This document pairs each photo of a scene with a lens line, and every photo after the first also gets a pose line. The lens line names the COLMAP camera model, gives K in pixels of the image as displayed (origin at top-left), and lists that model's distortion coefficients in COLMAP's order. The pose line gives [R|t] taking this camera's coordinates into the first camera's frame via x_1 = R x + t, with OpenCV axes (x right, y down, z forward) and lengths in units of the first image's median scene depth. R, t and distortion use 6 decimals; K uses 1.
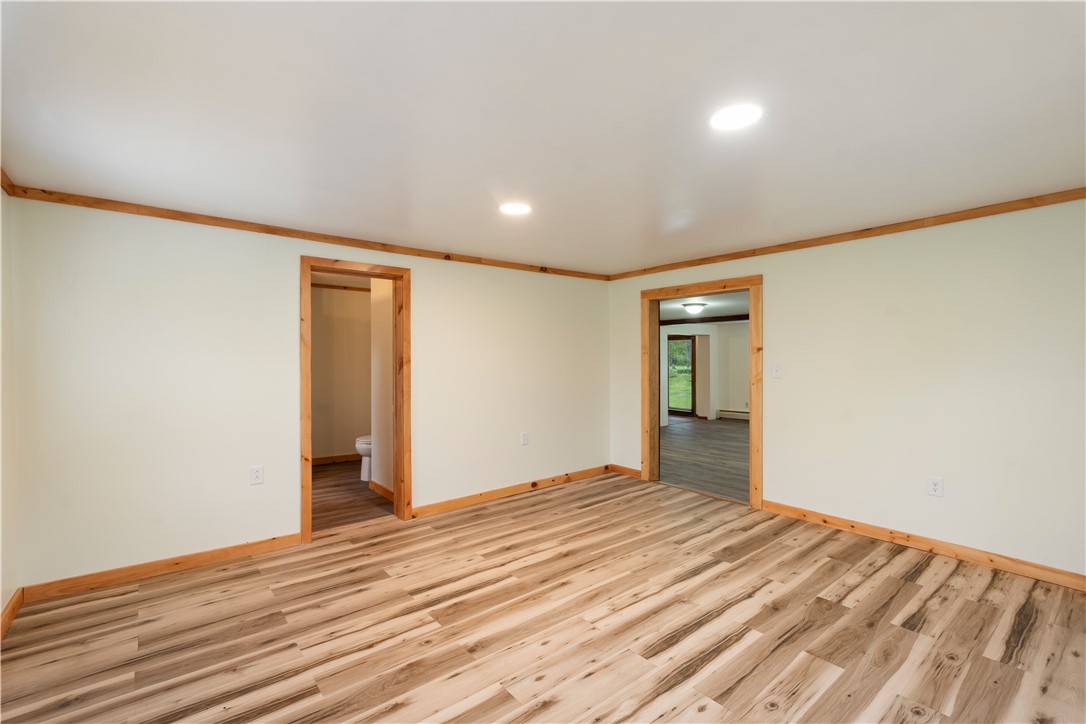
lens RADIAL K [[492.5, 0, 543.0], [0, 492.5, 362.0], [0, 0, 1]] dist [0.000970, 0.000226]
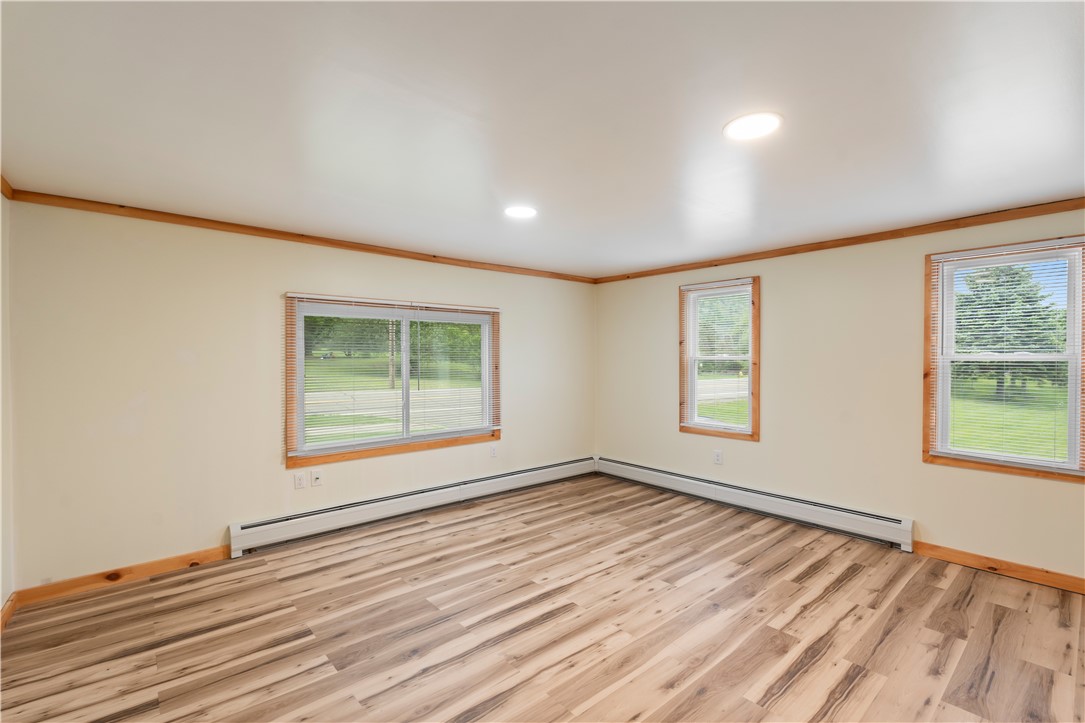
lens RADIAL K [[492.0, 0, 542.5], [0, 492.0, 361.5], [0, 0, 1]] dist [0.000970, 0.000226]
pose [[-0.999512, 0.005143, -0.030820, 0.282450], [0.004980, 0.999973, 0.005344, -0.017878], [0.030846, 0.005187, -0.999511, 1.963603]]
